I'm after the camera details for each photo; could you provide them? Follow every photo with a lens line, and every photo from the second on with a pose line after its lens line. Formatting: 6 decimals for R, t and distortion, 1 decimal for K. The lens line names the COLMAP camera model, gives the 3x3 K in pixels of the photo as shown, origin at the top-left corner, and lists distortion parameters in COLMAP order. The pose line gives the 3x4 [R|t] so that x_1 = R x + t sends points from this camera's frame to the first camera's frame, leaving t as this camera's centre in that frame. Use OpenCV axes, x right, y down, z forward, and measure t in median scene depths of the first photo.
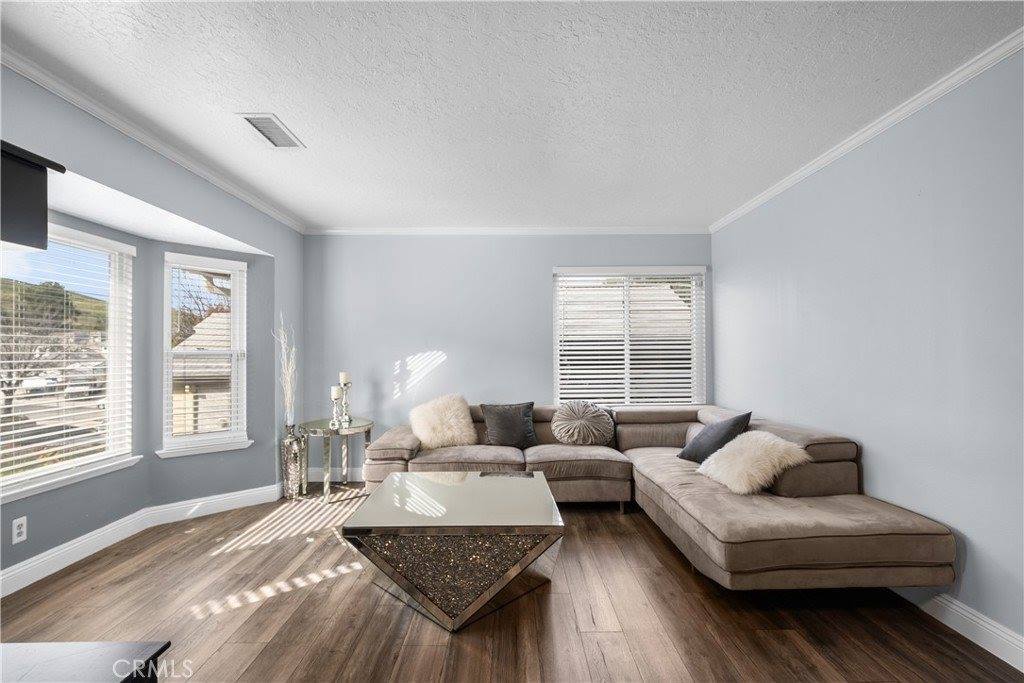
lens RADIAL K [[469.2, 0, 512.0], [0, 469.2, 341.5], [0, 0, 1]] dist [-0.000322, -0.000151]
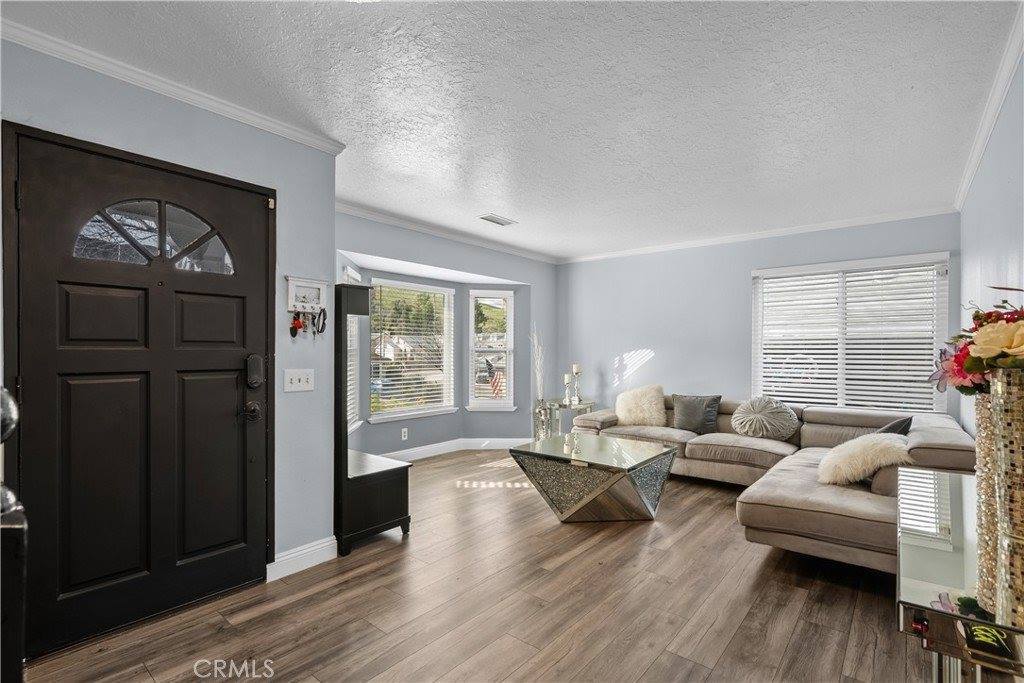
lens RADIAL K [[469.2, 0, 512.0], [0, 469.2, 341.5], [0, 0, 1]] dist [-0.000322, -0.000151]
pose [[0.772703, -0.003792, -0.634757, 0.399527], [0.006521, 0.999977, 0.001964, -0.005393], [0.634735, -0.005657, 0.772709, -0.187960]]
